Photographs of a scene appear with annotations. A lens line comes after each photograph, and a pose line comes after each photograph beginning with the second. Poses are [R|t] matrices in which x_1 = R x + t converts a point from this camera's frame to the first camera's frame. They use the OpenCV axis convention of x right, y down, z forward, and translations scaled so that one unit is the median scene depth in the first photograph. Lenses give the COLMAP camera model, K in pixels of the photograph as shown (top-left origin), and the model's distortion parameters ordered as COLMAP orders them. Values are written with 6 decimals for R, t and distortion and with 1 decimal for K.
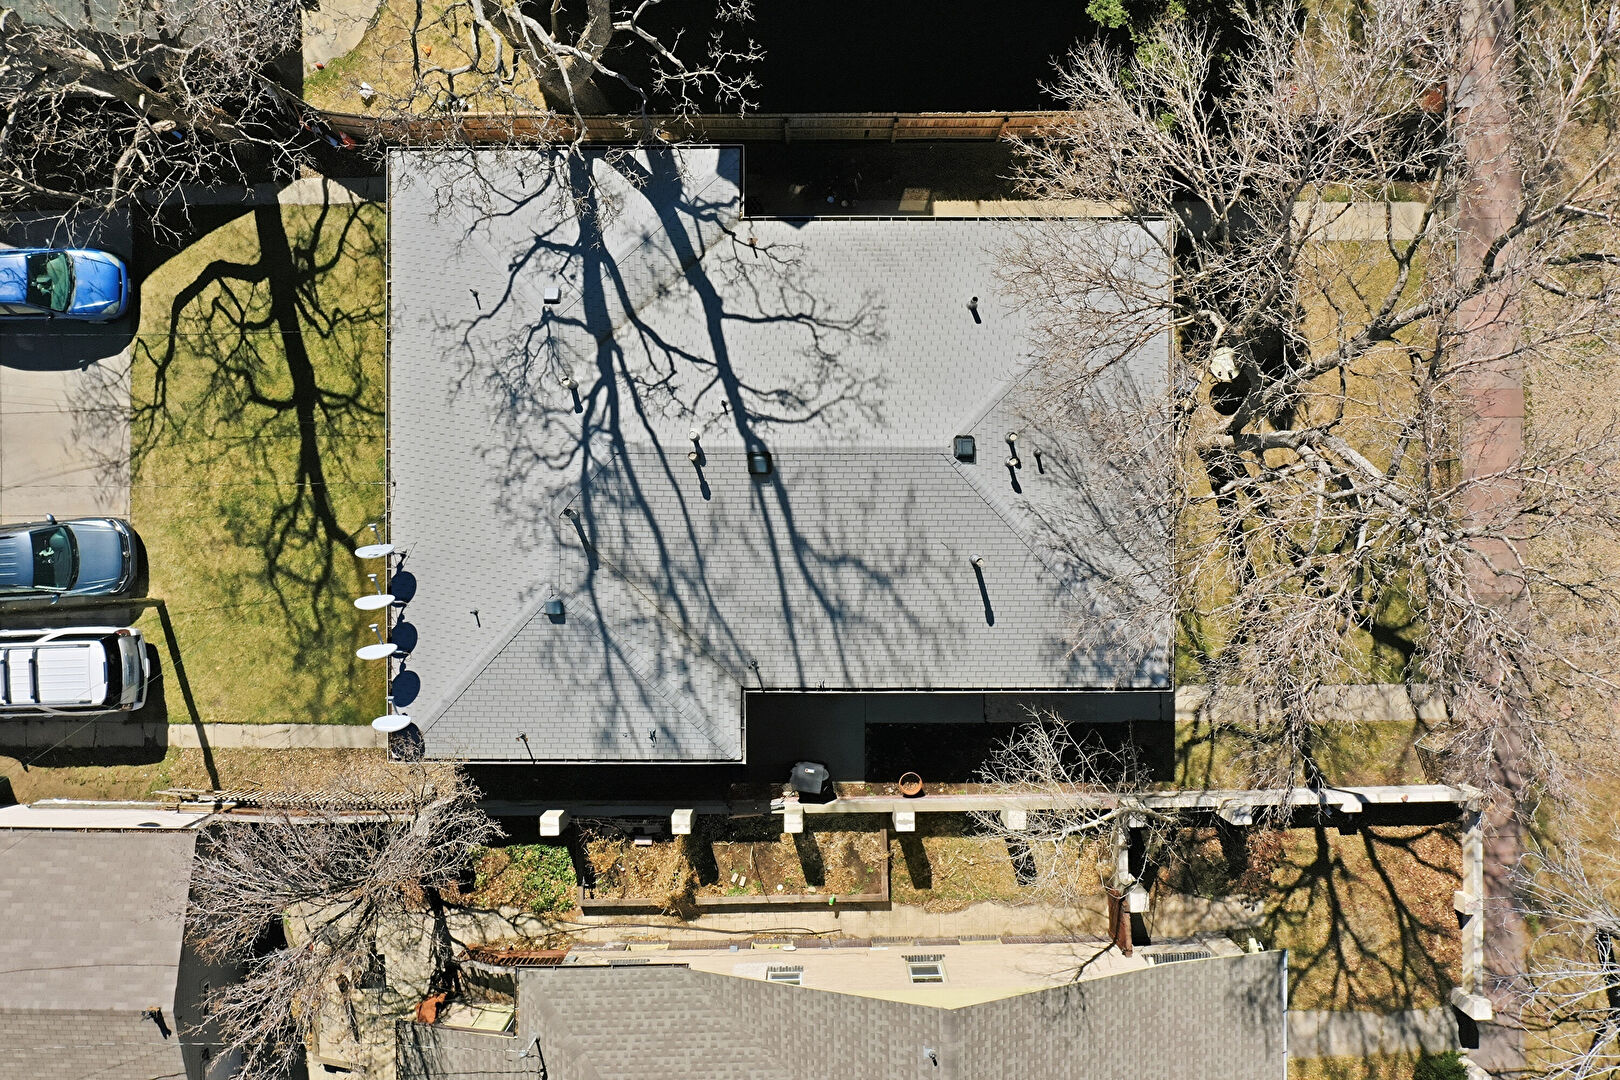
lens RADIAL K [[1343.2, 0, 810.0], [0, 1343.2, 540.0], [0, 0, 1]] dist [-0.050171, 0.014207]
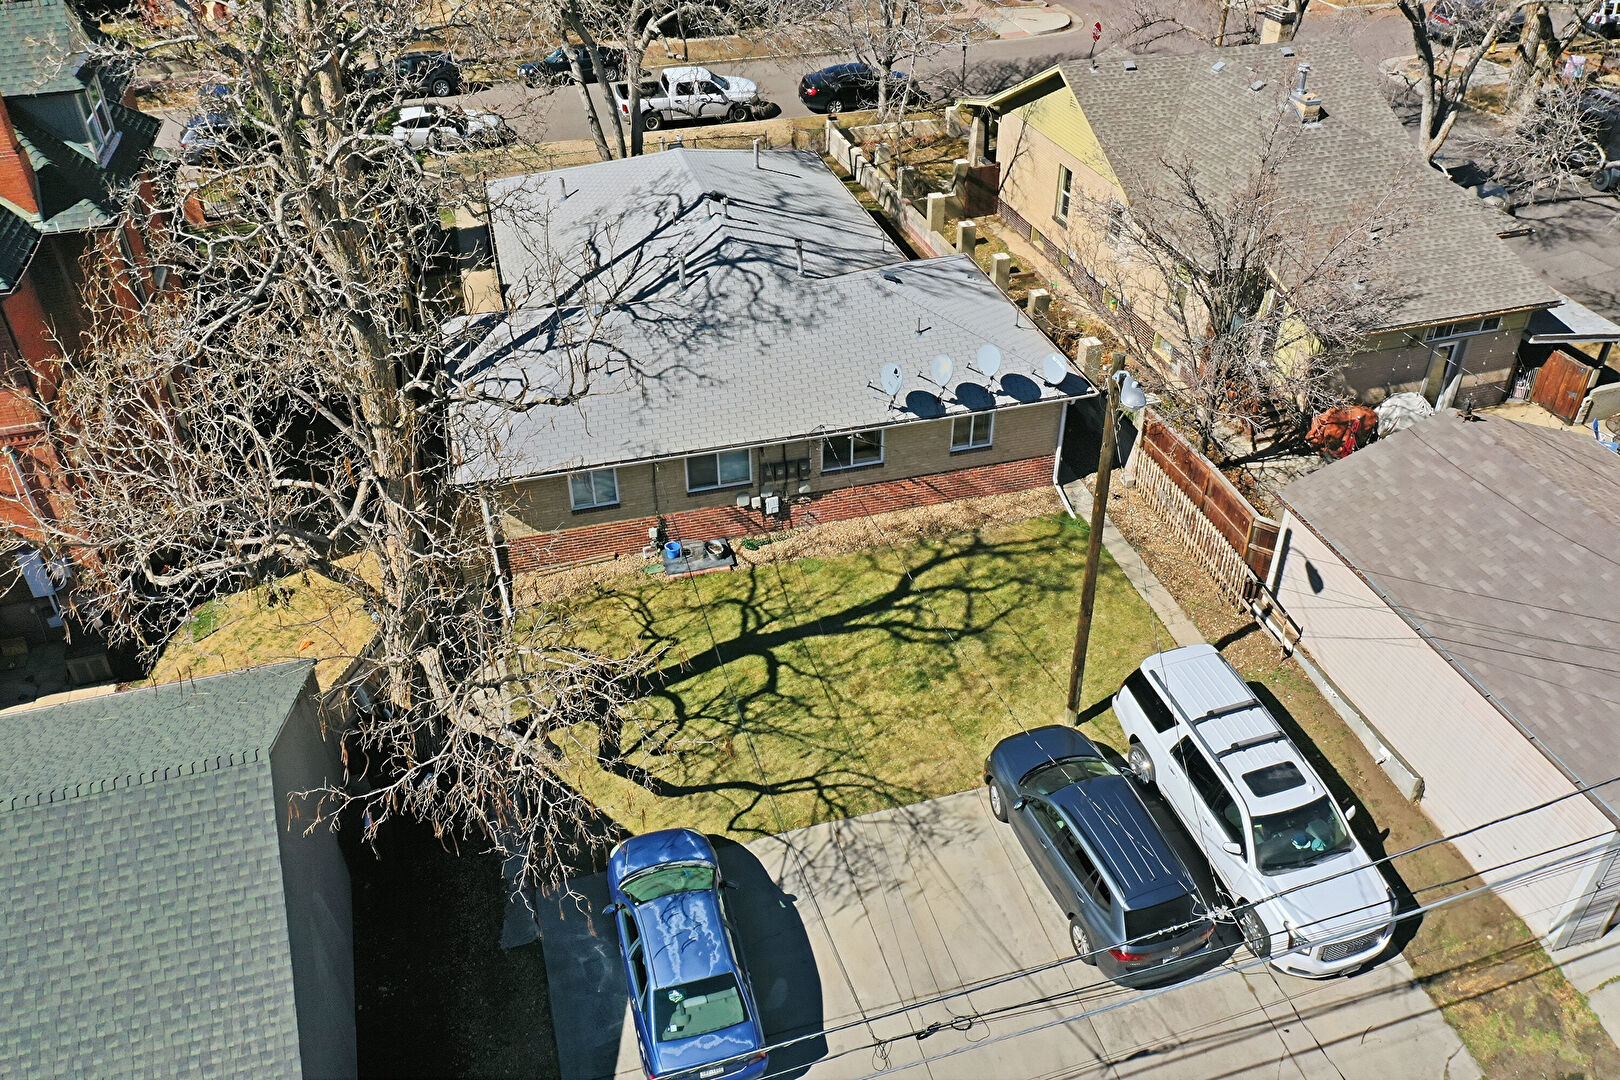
lens RADIAL K [[1343.2, 0, 810.0], [0, 1343.2, 540.0], [0, 0, 1]] dist [-0.050171, 0.014207]
pose [[-0.264169, -0.516226, 0.814693, -1.012181], [0.964375, -0.153622, 0.215363, -0.239290], [0.013979, 0.842562, 0.538418, 0.513272]]
